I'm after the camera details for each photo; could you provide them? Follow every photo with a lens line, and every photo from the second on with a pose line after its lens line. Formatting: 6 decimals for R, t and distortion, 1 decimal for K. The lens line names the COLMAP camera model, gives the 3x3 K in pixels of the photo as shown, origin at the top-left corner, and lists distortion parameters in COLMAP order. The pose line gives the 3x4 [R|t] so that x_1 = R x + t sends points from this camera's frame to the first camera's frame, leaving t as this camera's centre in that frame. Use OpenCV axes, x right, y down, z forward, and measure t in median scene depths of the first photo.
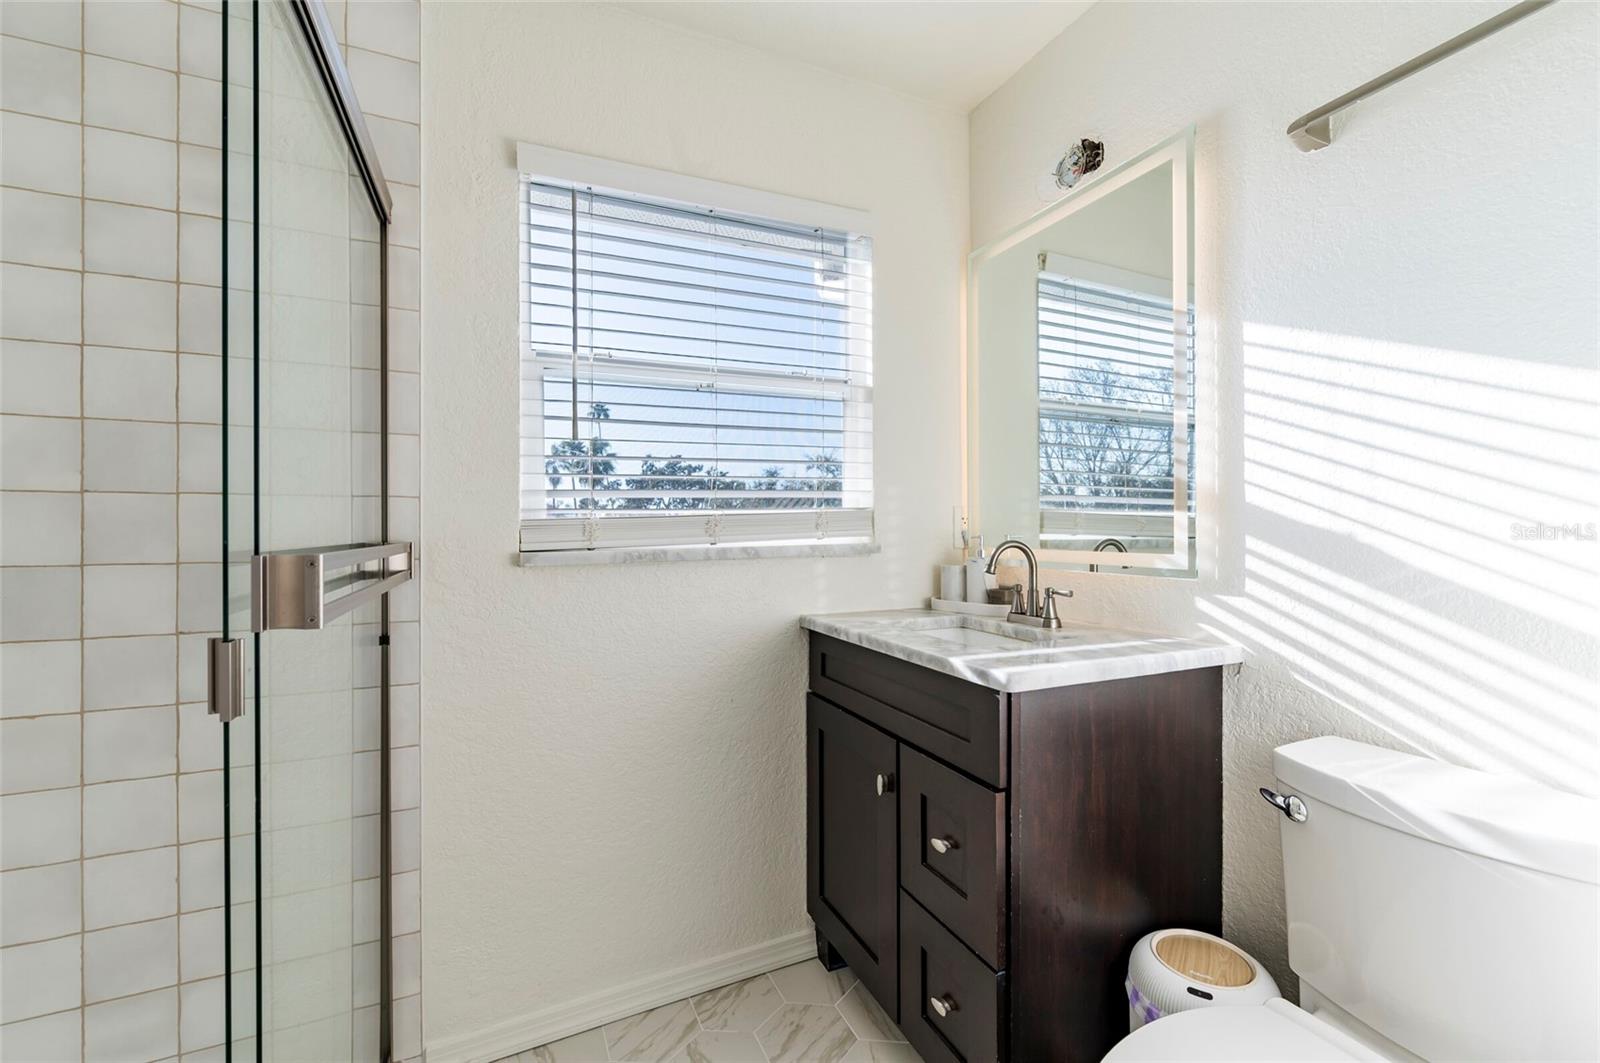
lens RADIAL K [[673.5, 0, 805.3], [0, 673.5, 528.3], [0, 0, 1]] dist [-0.002931, -0.000273]
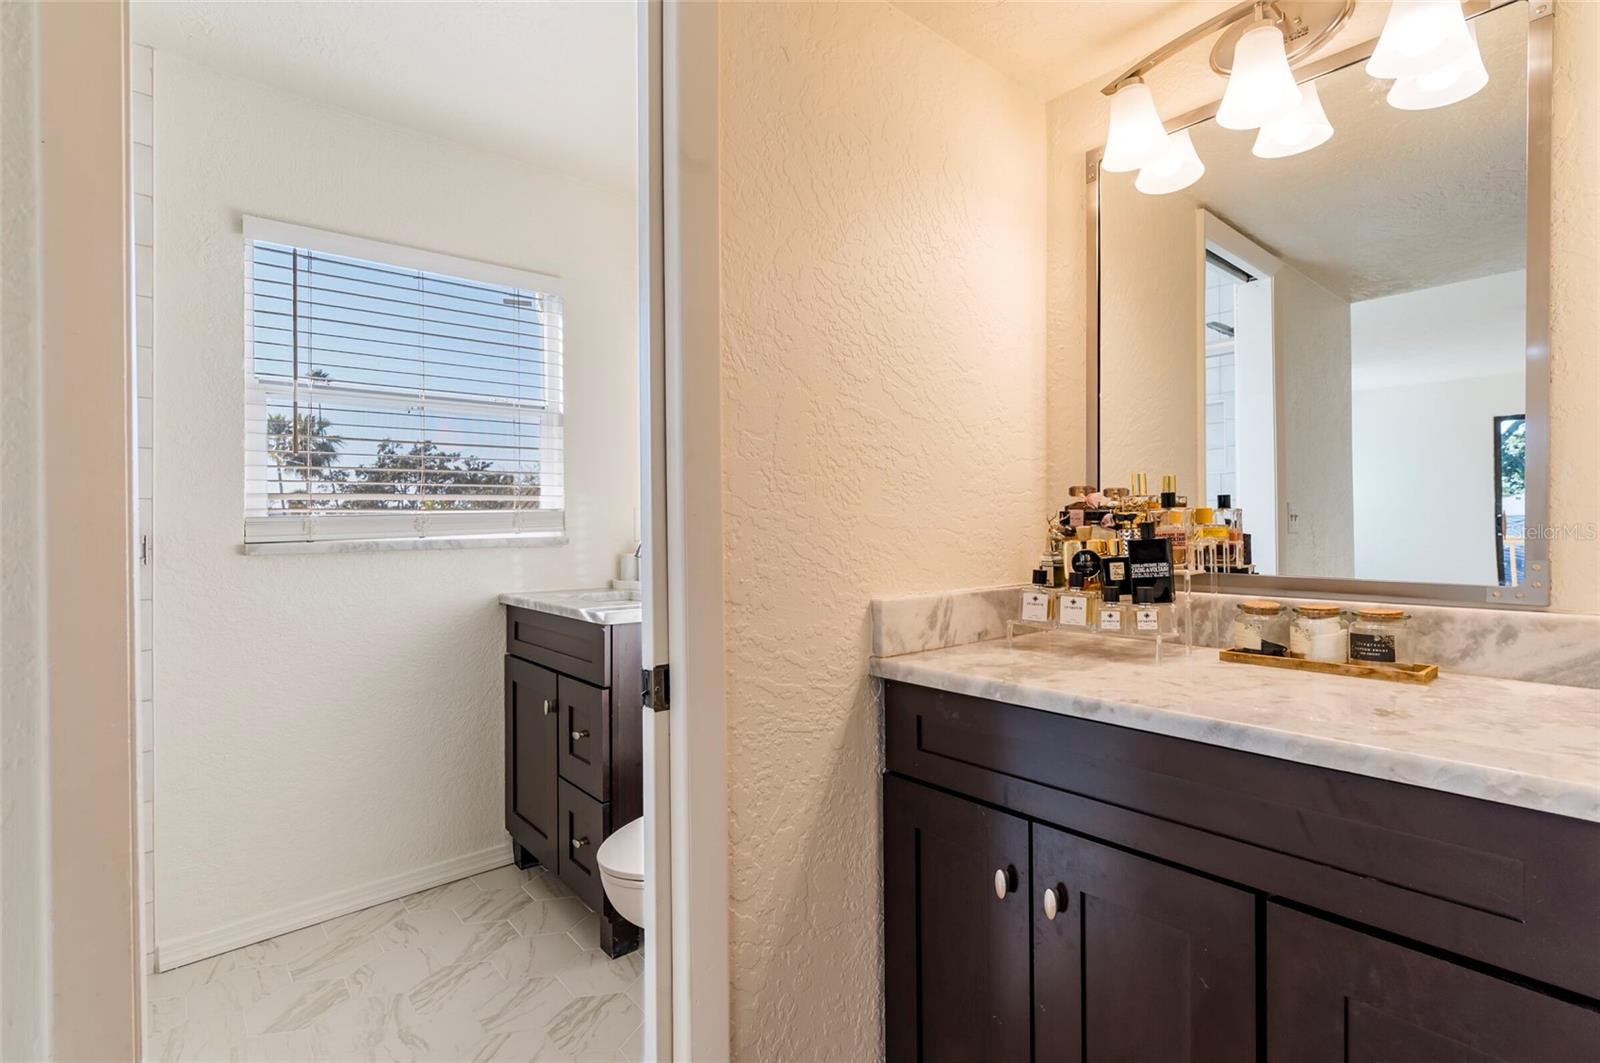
lens RADIAL K [[755.1, 0, 808.5], [0, 755.1, 529.8], [0, 0, 1]] dist [-0.000785, -0.001496]
pose [[0.961032, -0.000516, 0.276436, 0.164193], [0.000391, 1.000000, 0.000509, 0.008381], [-0.276436, -0.000382, 0.961032, -0.540360]]
